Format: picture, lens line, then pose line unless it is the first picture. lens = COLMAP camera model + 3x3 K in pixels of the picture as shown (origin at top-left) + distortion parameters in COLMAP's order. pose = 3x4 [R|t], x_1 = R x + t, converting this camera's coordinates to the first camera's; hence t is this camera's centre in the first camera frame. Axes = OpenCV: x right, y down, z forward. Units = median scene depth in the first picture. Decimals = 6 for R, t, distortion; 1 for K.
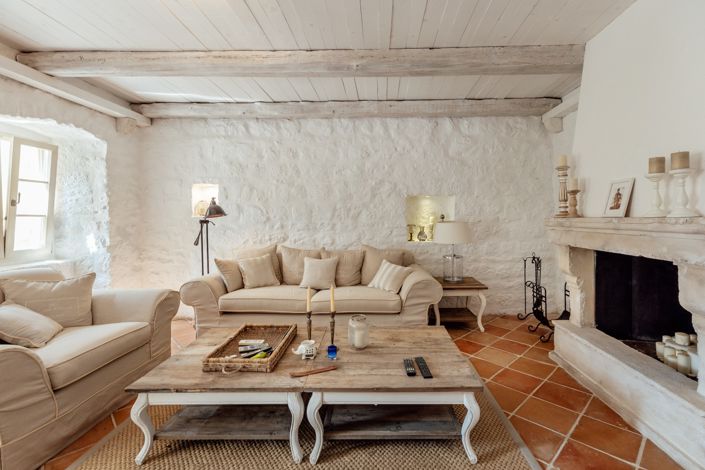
lens RADIAL K [[314.3, 0, 379.2], [0, 314.3, 219.8], [0, 0, 1]] dist [-0.000732, -0.000190]
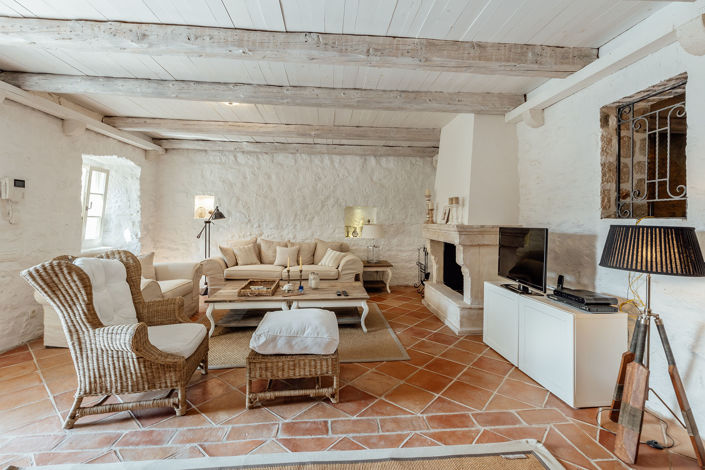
lens RADIAL K [[307.3, 0, 362.9], [0, 307.3, 218.4], [0, 0, 1]] dist [0.001662, -0.000026]
pose [[0.993479, 0.016668, 0.112793, 0.008375], [-0.015830, 0.999840, -0.008322, -0.011247], [-0.112914, 0.006482, 0.993584, -0.531036]]
